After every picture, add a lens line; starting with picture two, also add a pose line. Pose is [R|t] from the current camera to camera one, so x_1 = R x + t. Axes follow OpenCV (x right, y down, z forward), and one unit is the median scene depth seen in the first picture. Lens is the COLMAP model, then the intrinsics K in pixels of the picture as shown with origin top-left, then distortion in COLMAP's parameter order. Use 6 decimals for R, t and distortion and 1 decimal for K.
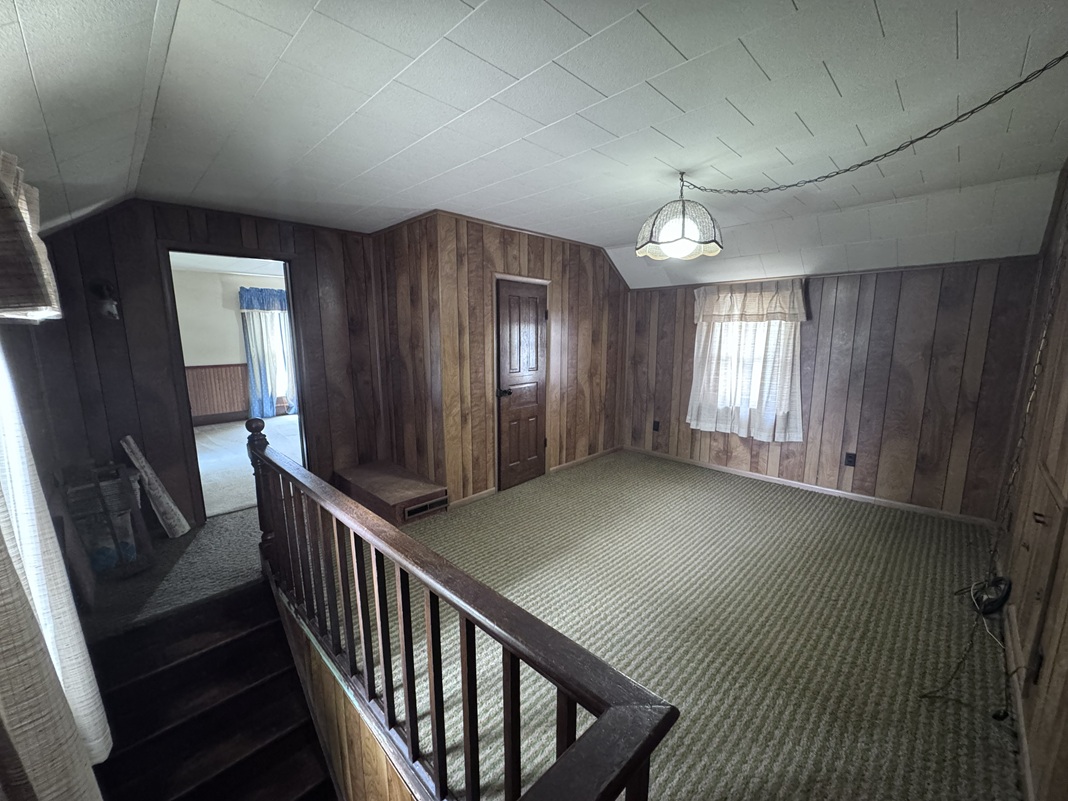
lens RADIAL K [[430.5, 0, 531.2], [0, 430.5, 402.5], [0, 0, 1]] dist [0.000719, -0.000023]
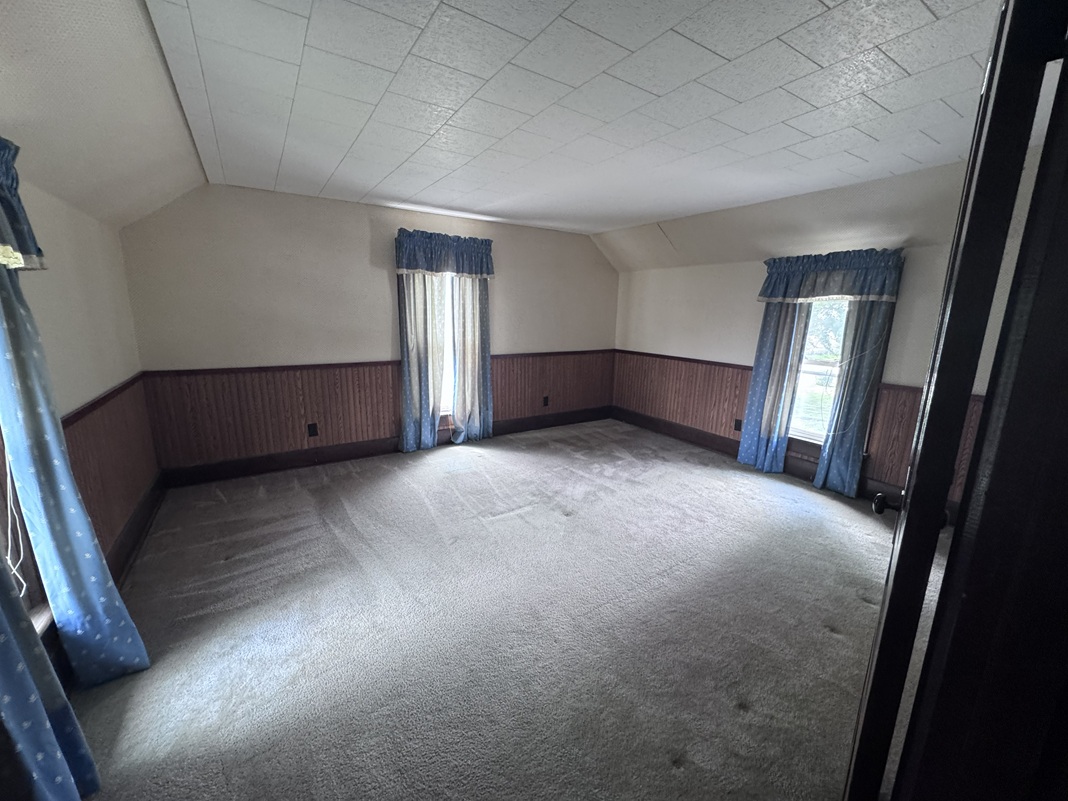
lens RADIAL K [[430.5, 0, 537.4], [0, 430.5, 403.1], [0, 0, 1]] dist [0.000719, -0.000023]
pose [[0.977211, 0.066387, -0.201623, -0.346915], [-0.058119, 0.997219, 0.046660, -0.070257], [0.204160, -0.033879, 0.978351, 0.445291]]
